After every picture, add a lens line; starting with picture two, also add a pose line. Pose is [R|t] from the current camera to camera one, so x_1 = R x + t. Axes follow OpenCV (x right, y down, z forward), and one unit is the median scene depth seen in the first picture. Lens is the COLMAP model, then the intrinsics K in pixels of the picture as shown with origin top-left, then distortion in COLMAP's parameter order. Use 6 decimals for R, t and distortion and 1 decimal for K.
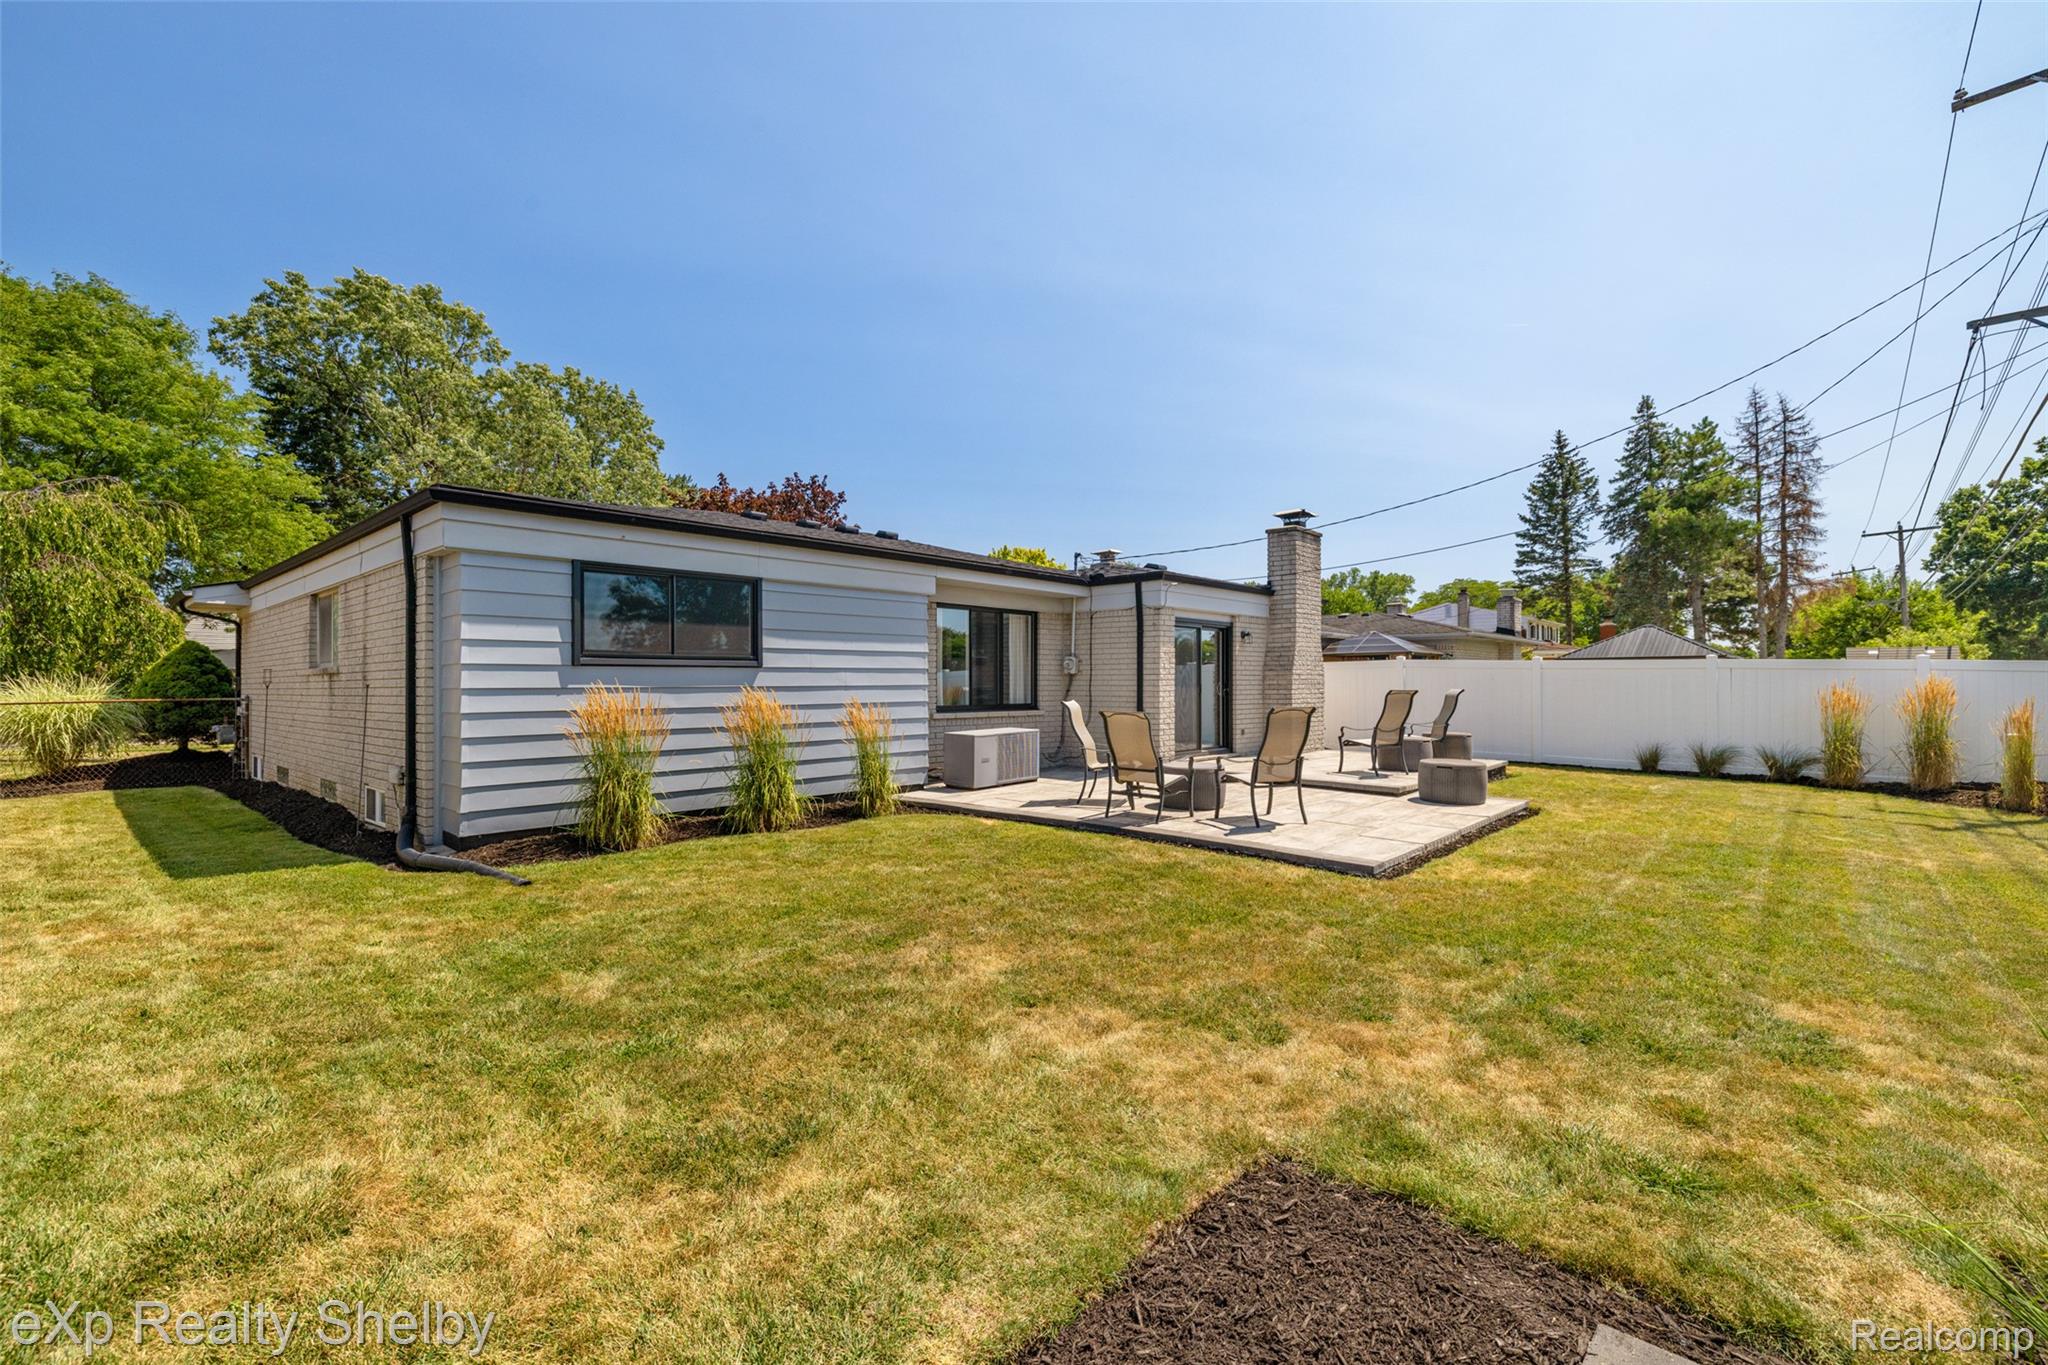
lens RADIAL K [[863.5, 0, 1031.3], [0, 863.5, 683.1], [0, 0, 1]] dist [0.007421, -0.000063]
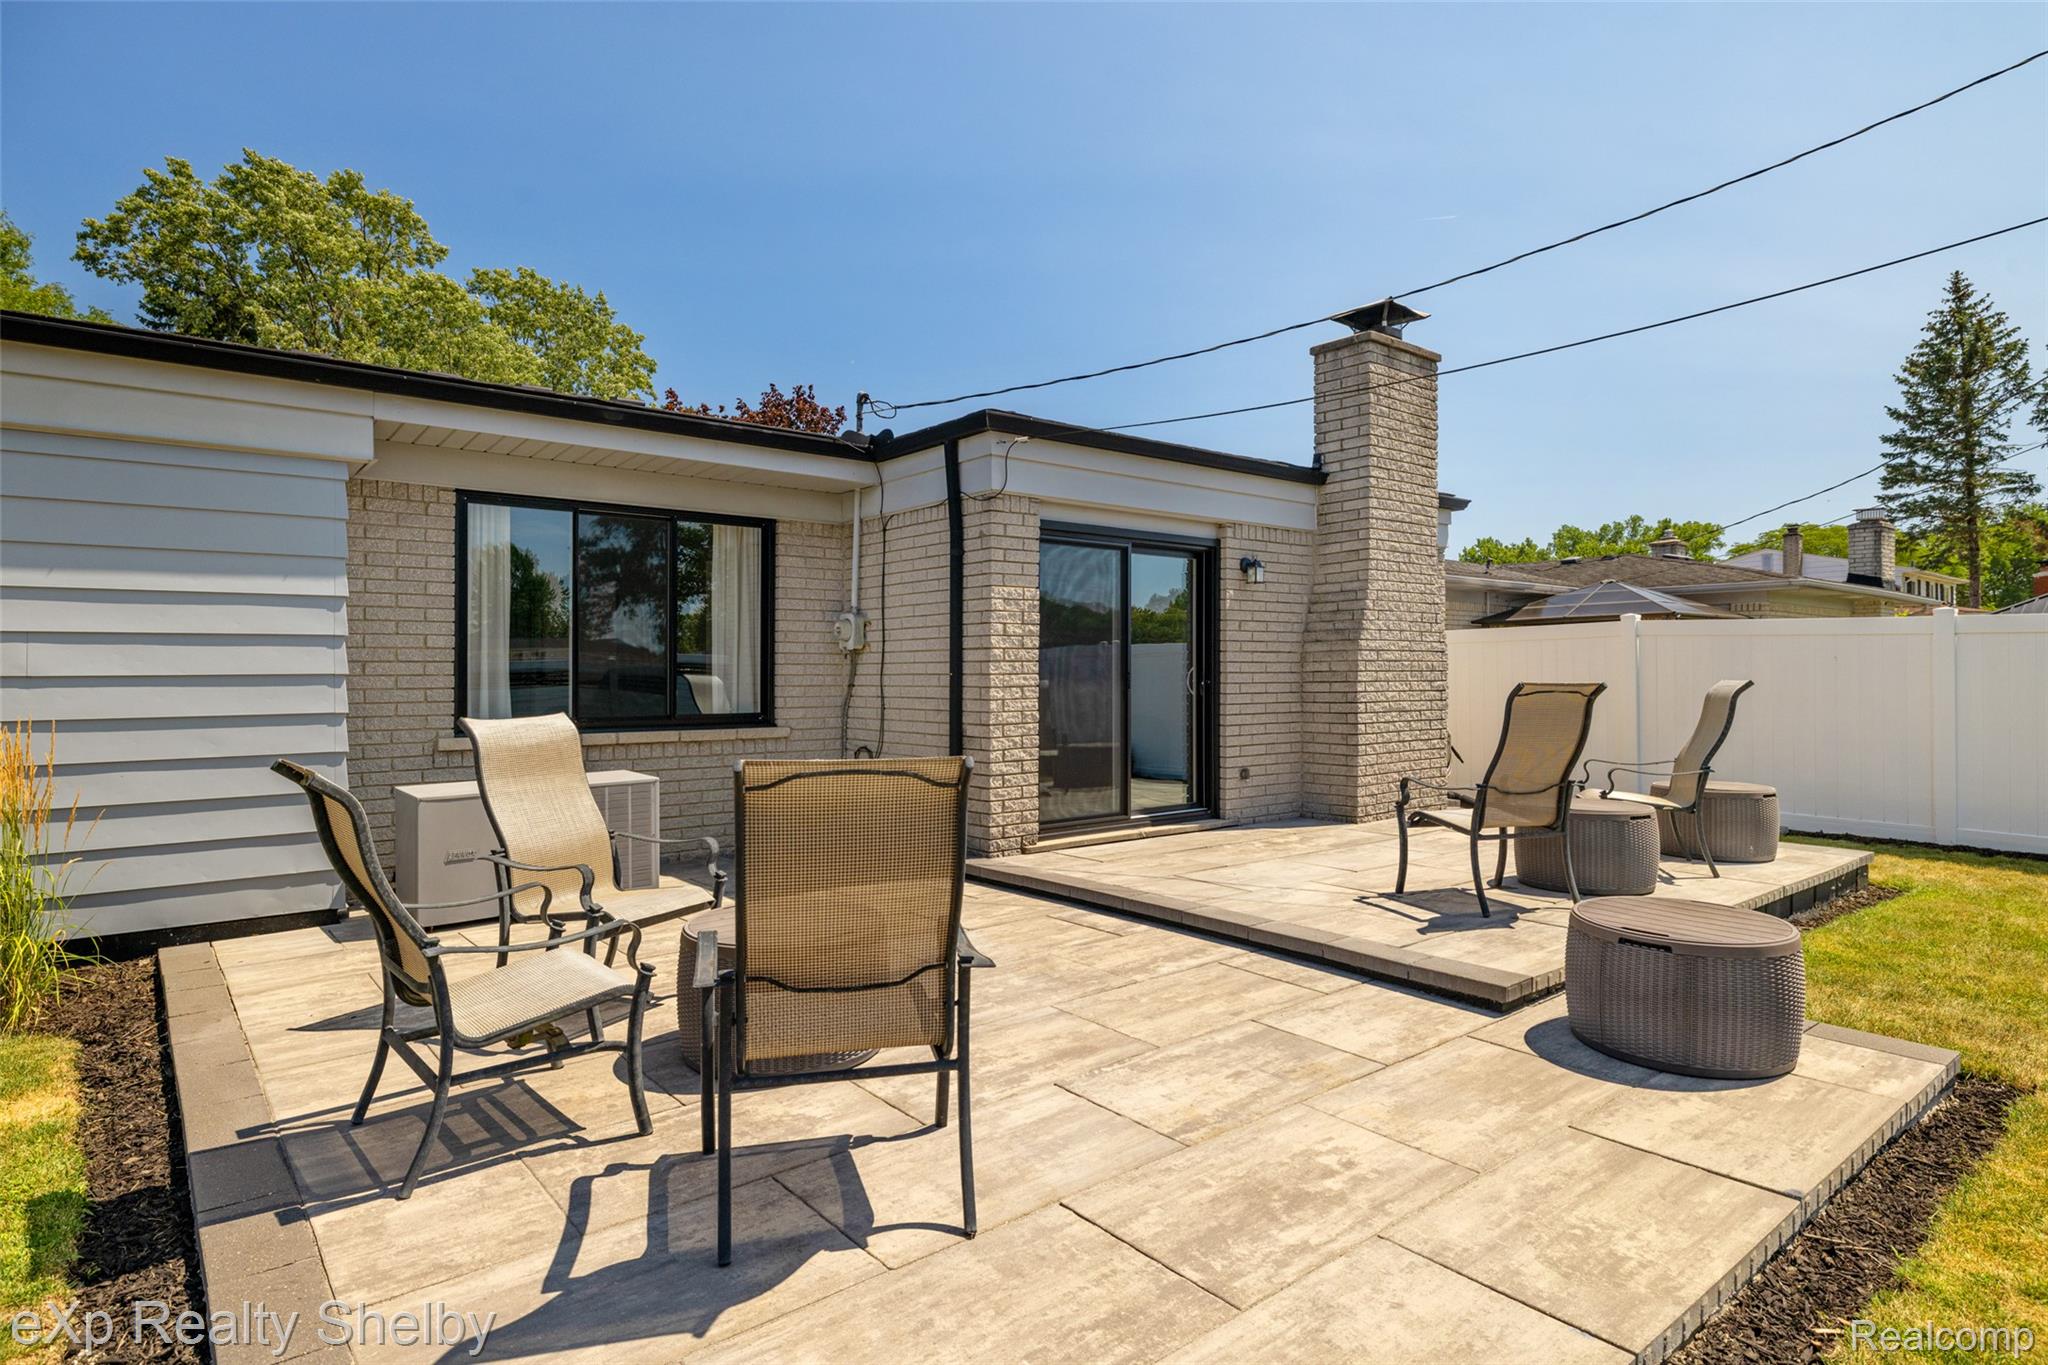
lens RADIAL K [[1089.4, 0, 1024.1], [0, 1089.4, 676.4], [0, 0, 1]] dist [0.008219, -0.000939]
pose [[0.988334, -0.003679, -0.152256, 0.228944], [0.003966, 0.999991, 0.001583, 0.002968], [0.152249, -0.002168, 0.988340, 0.421772]]
